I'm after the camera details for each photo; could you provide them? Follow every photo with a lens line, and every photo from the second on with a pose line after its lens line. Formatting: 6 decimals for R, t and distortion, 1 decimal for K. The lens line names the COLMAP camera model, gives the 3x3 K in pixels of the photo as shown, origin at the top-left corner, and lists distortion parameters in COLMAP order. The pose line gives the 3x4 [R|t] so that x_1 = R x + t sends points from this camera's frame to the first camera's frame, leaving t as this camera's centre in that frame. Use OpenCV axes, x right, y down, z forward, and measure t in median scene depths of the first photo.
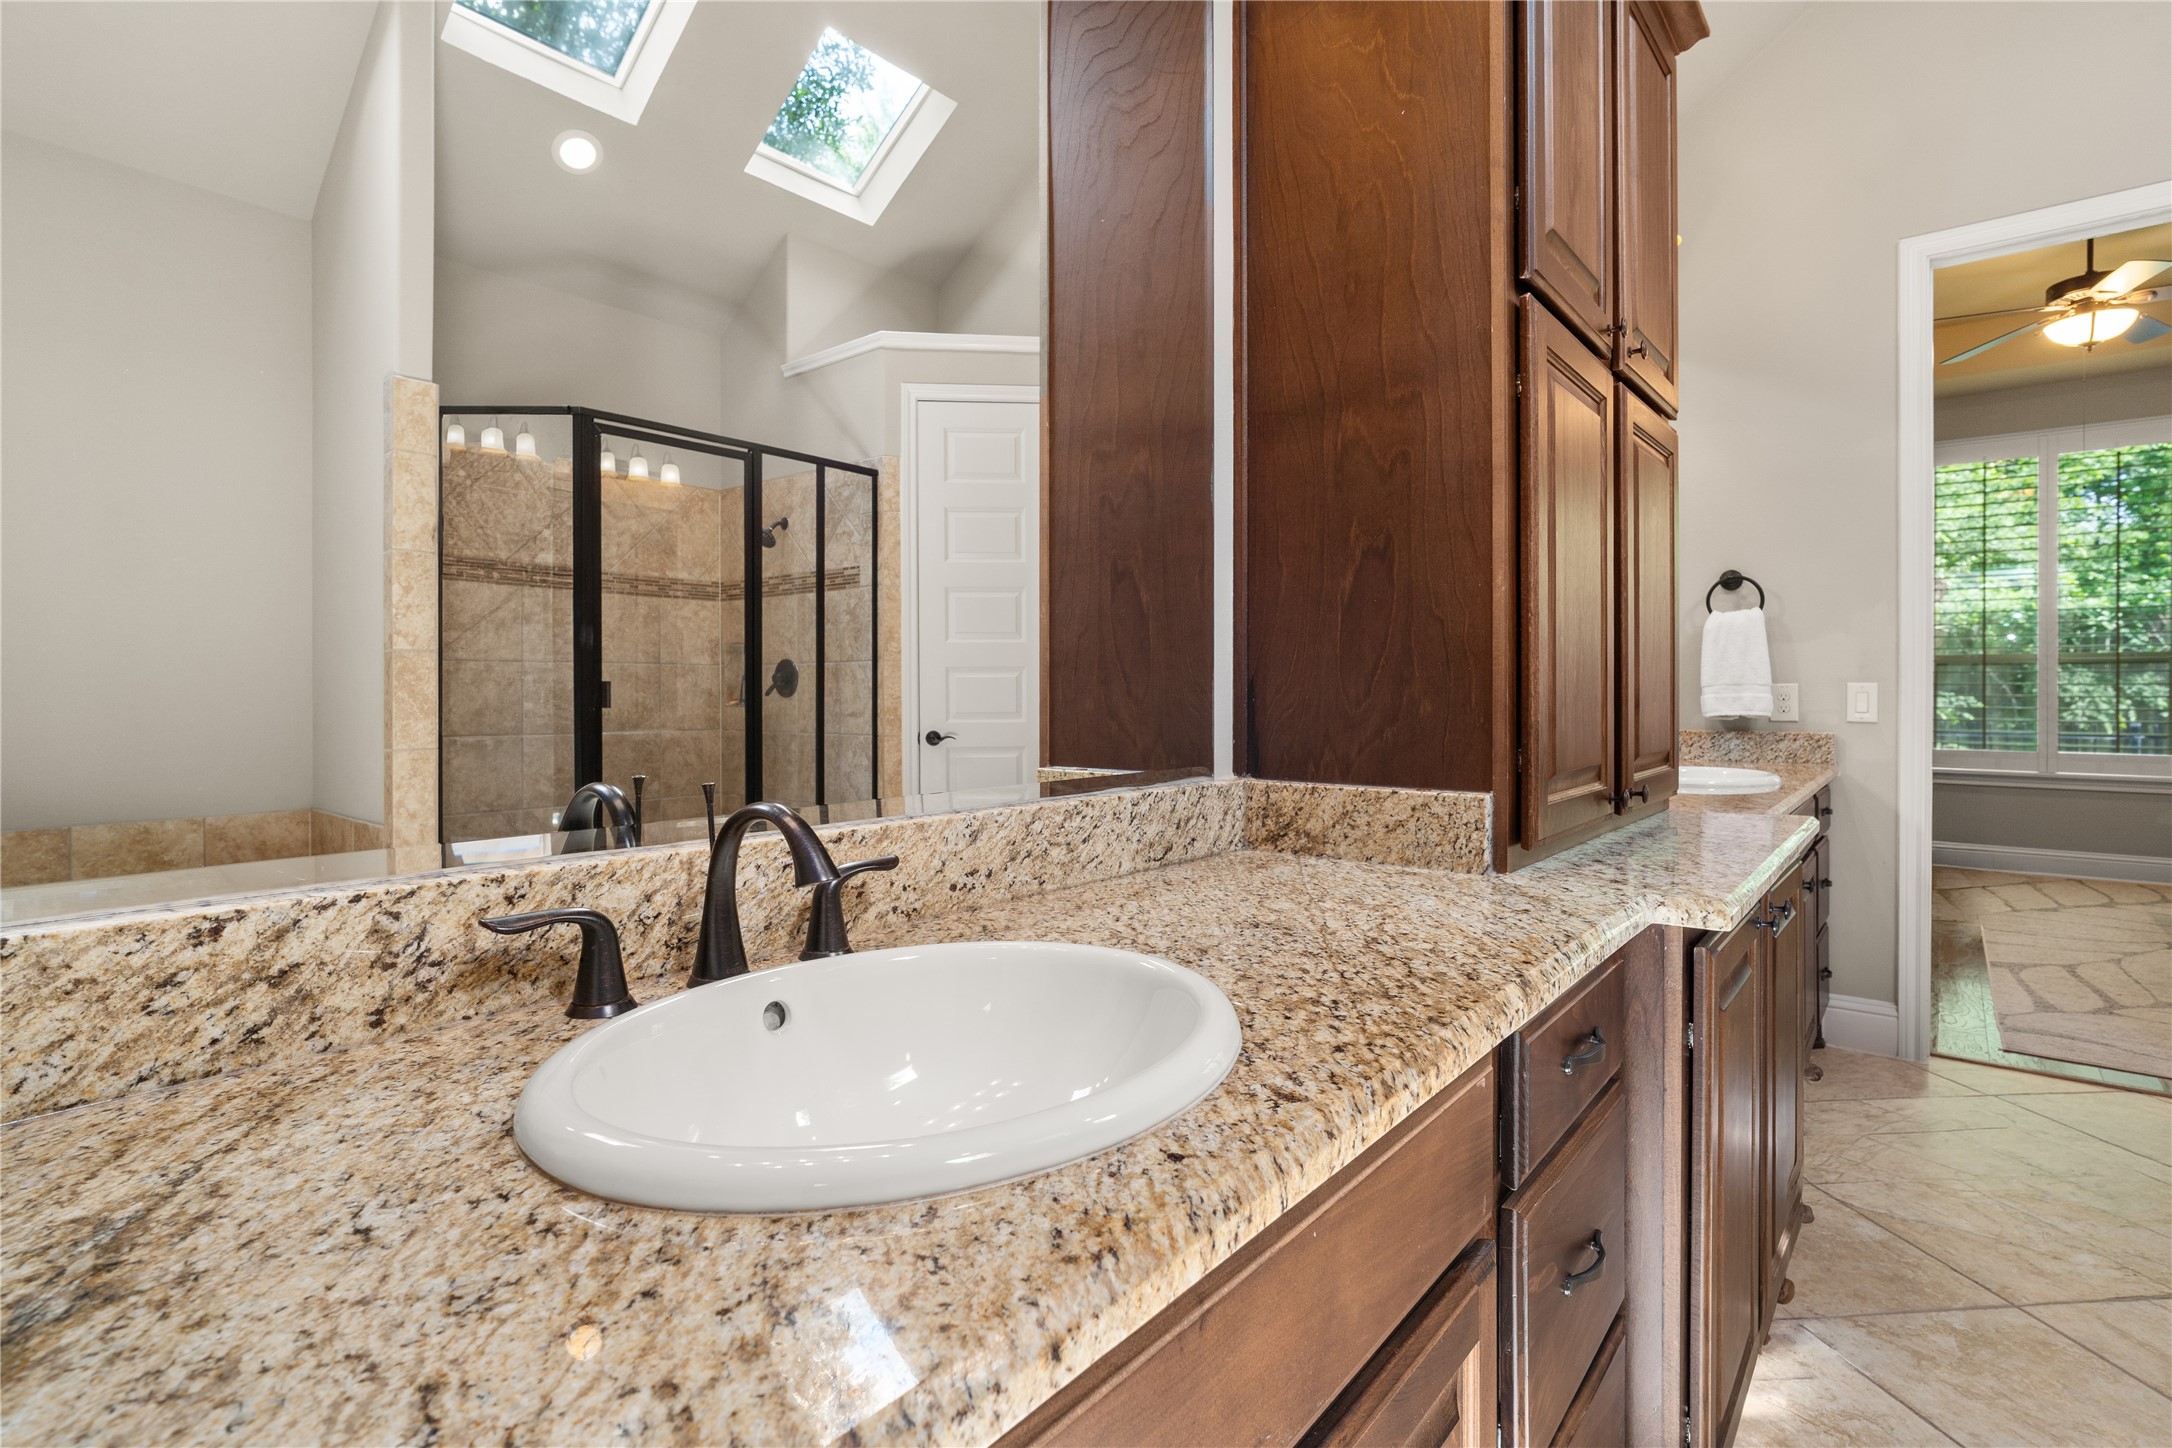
lens RADIAL K [[1045.2, 0, 1084.9], [0, 1045.2, 716.4], [0, 0, 1]] dist [-0.023858, 0.007493]
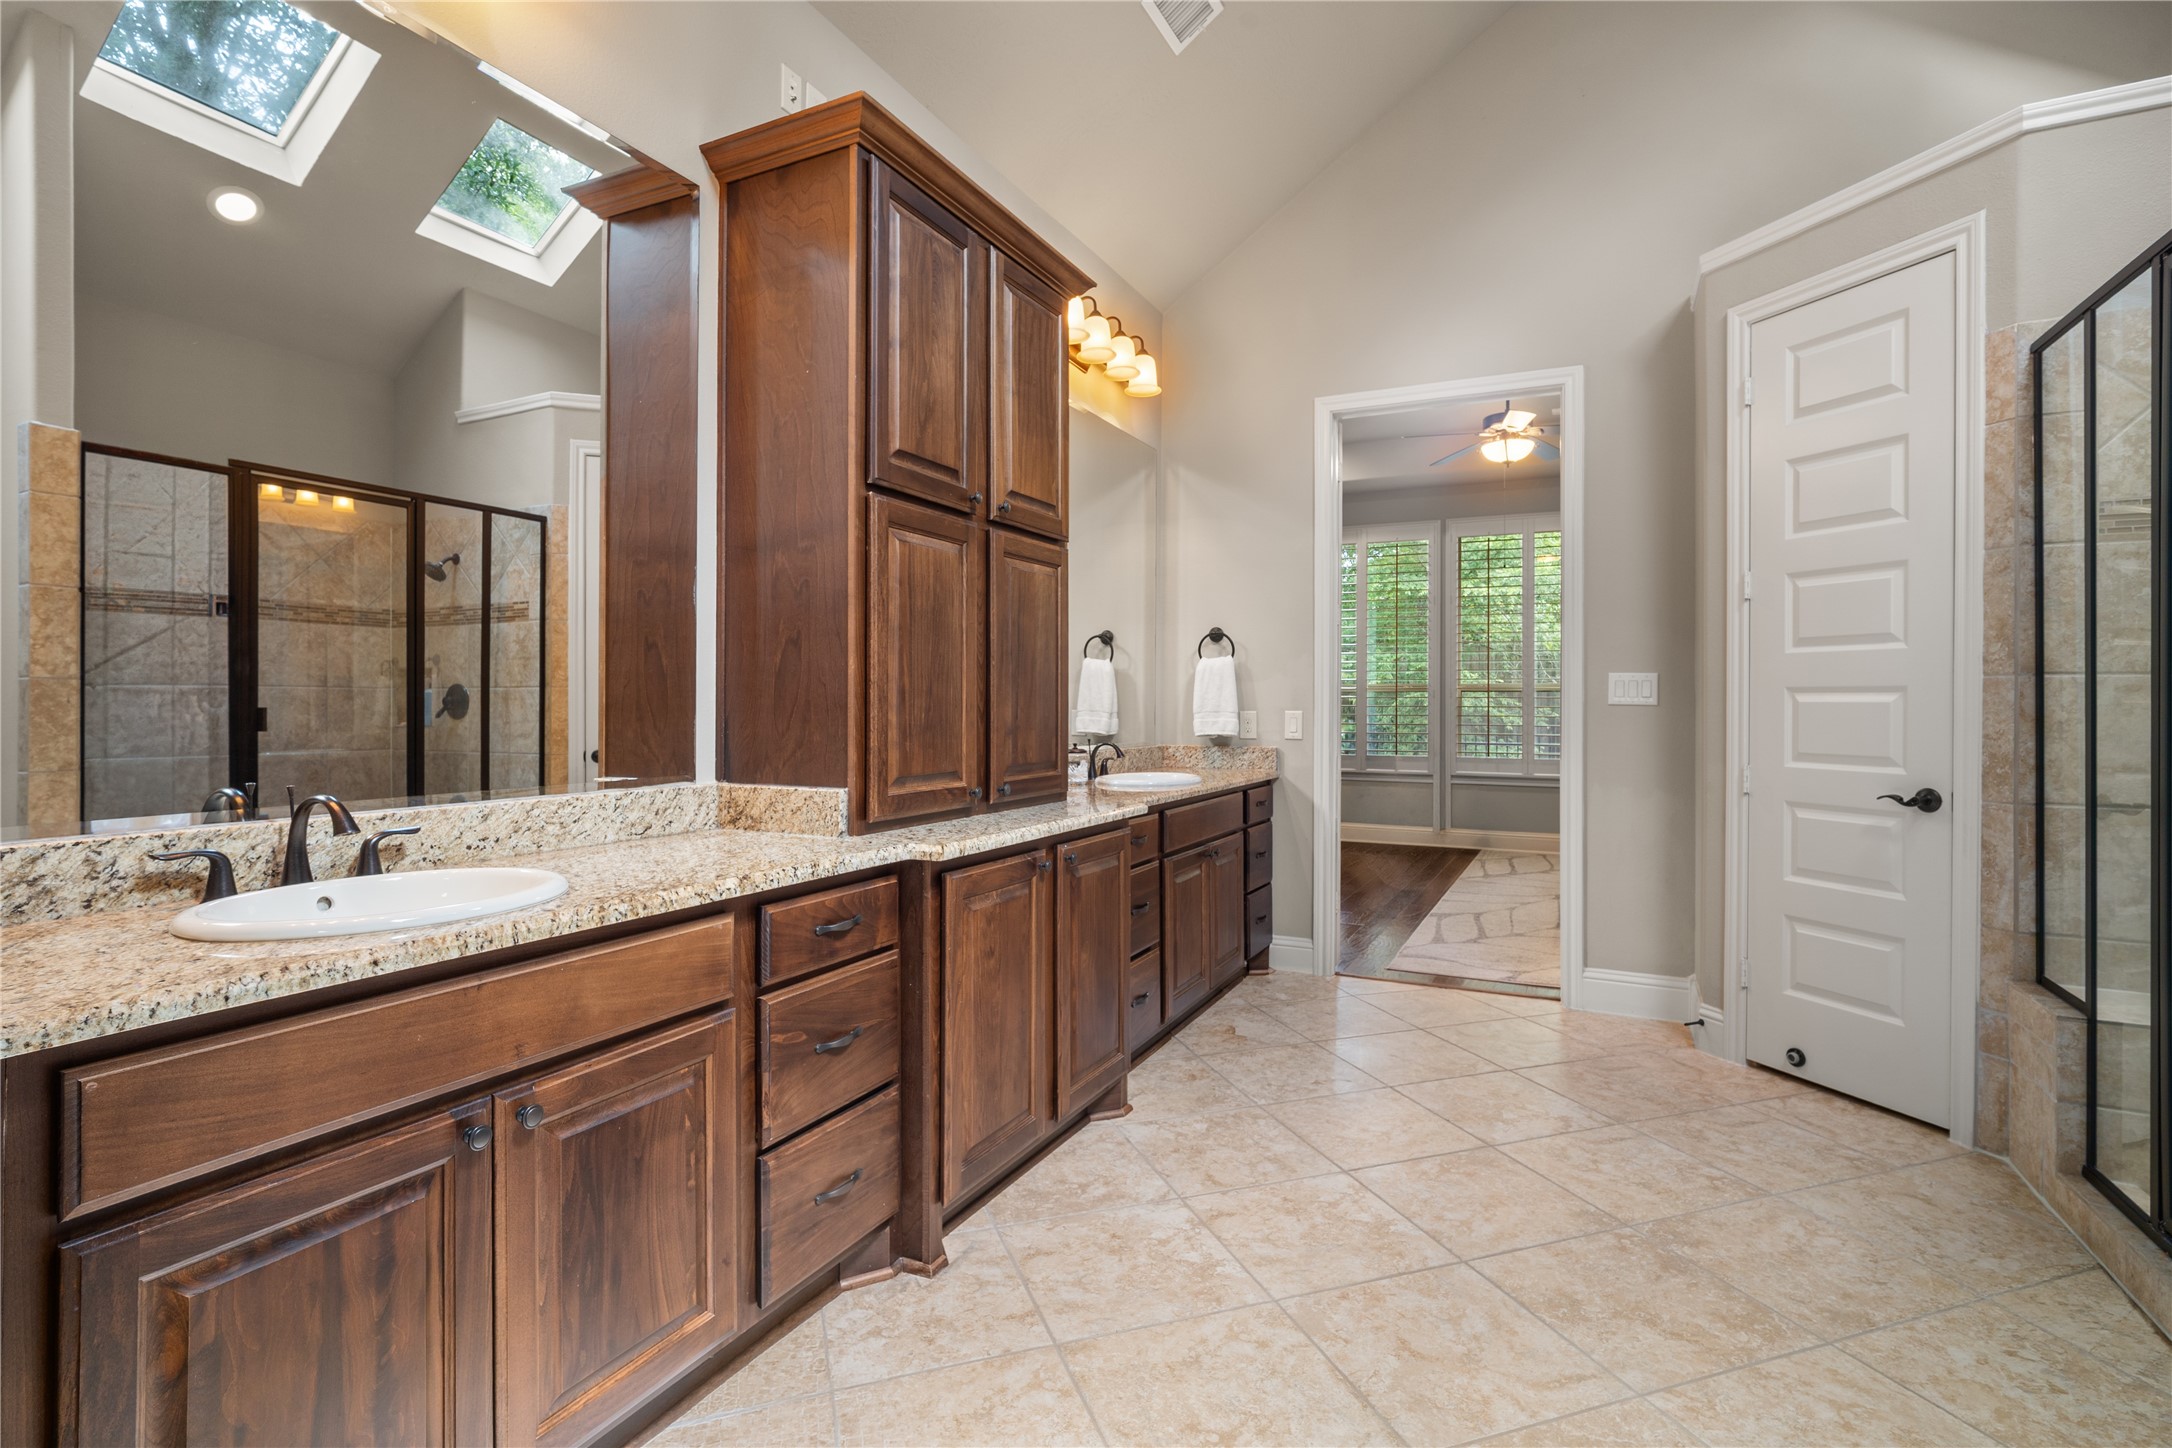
lens RADIAL K [[1045.2, 0, 1103.5], [0, 1045.2, 716.0], [0, 0, 1]] dist [-0.023858, 0.007493]
pose [[0.971369, -0.000316, 0.237577, 0.320170], [0.003458, 0.999912, -0.012807, -0.016917], [-0.237552, 0.013261, 0.971284, -0.597253]]
